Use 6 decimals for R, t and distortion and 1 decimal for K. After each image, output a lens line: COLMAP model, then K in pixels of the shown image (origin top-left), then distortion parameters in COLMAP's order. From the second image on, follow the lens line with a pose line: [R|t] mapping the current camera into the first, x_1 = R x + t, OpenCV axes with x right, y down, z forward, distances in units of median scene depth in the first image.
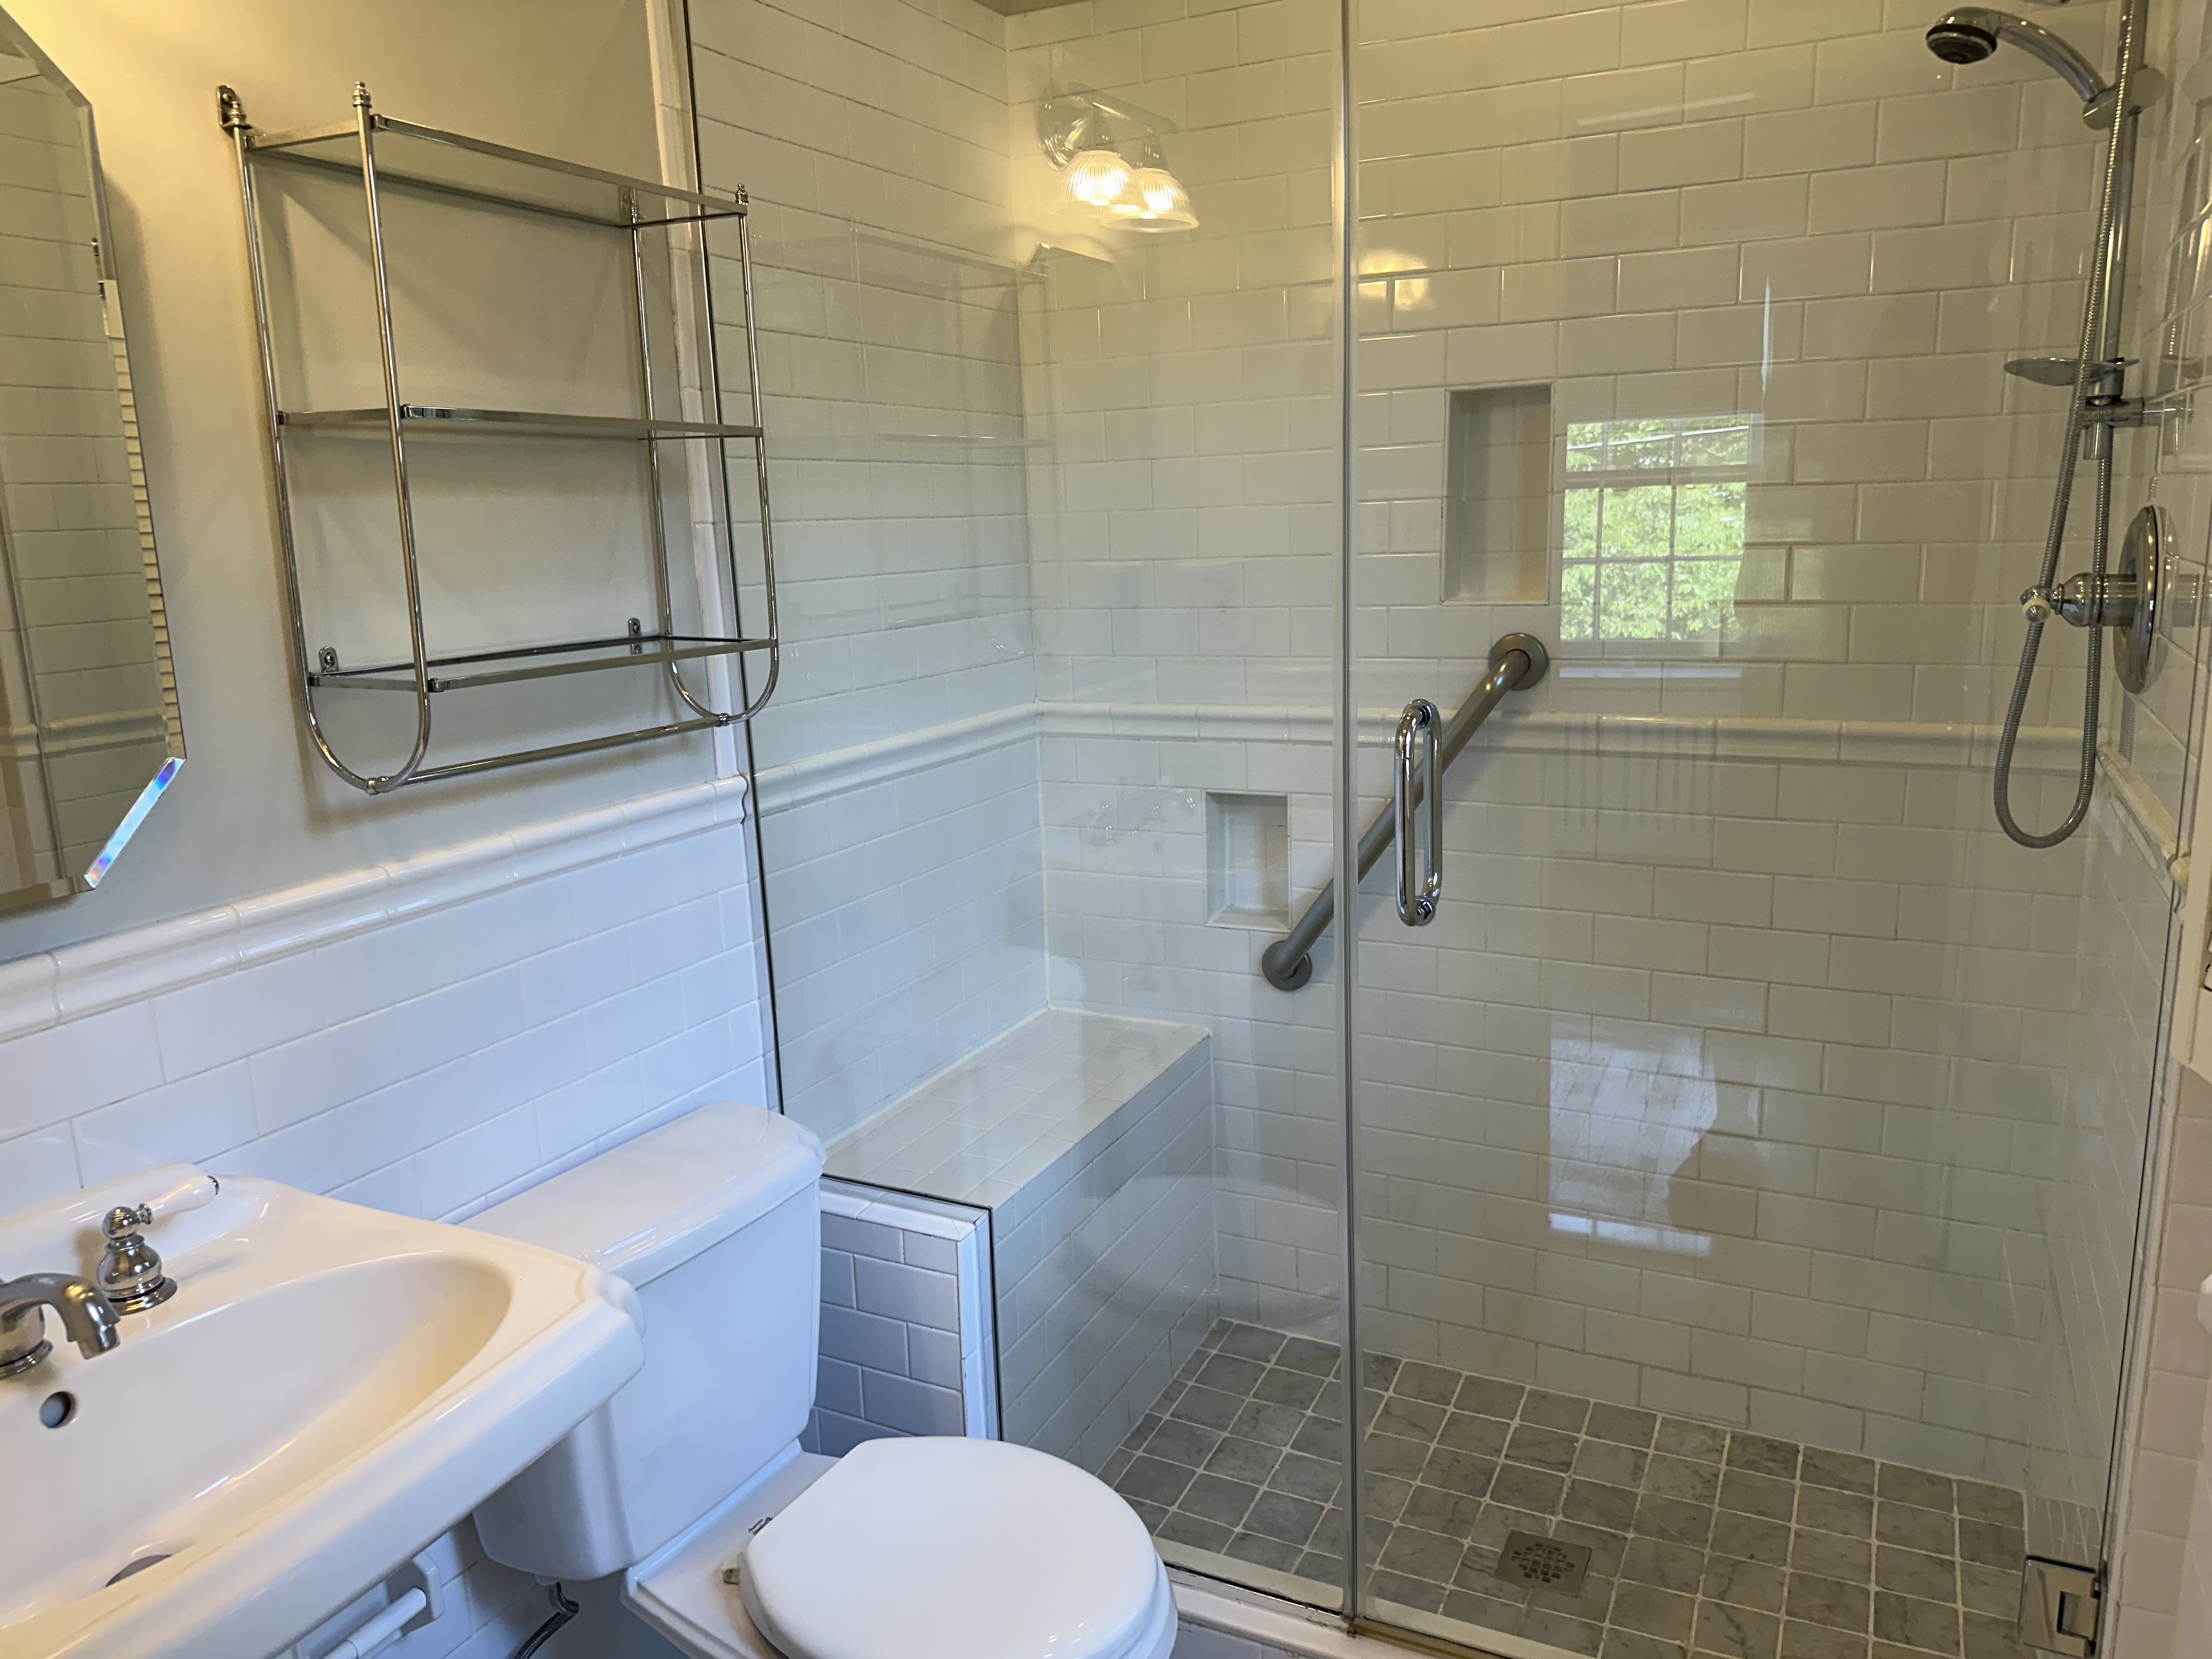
lens RADIAL K [[1544.0, 0, 1110.4], [0, 1544.0, 788.1], [0, 0, 1]] dist [0.084737, -0.033771]
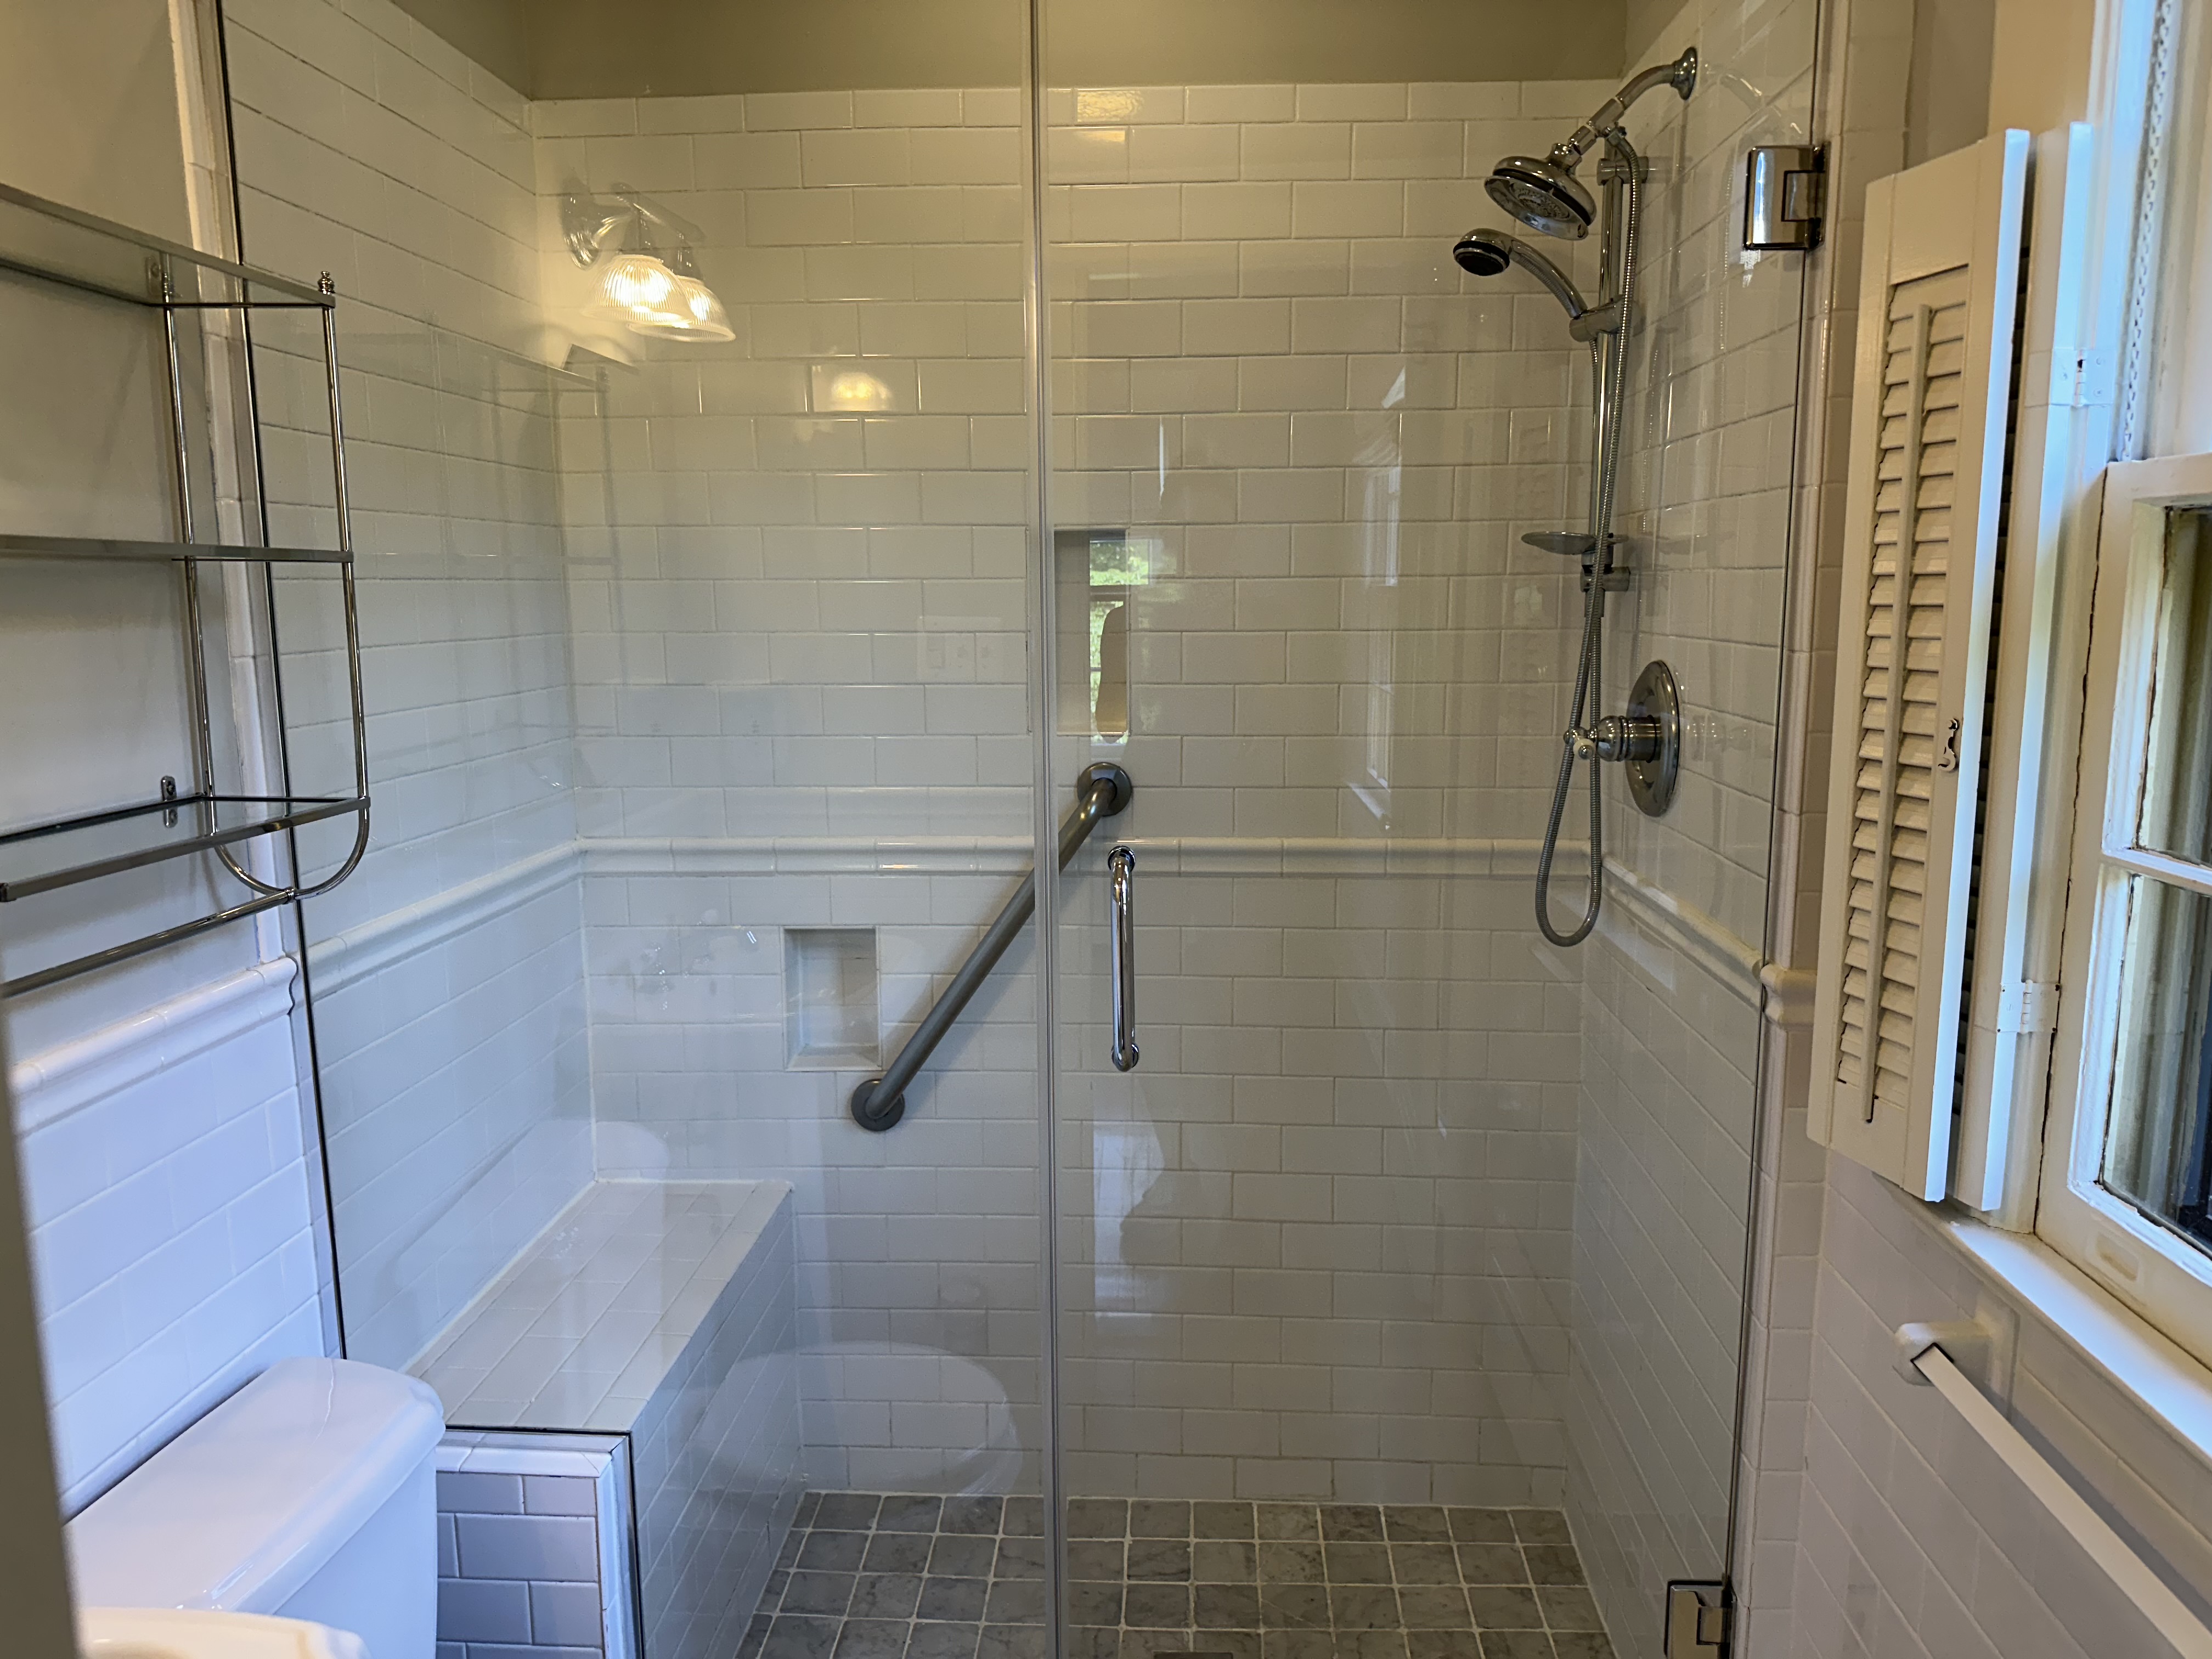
lens RADIAL K [[1552.1, 0, 1106.0], [0, 1552.1, 829.5], [0, 0, 1]] dist [0.104026, -0.090930]
pose [[0.931761, -0.035315, 0.361350, -0.123884], [0.049299, 0.998347, -0.029551, -0.027168], [-0.359709, 0.045349, 0.931962, 0.042230]]
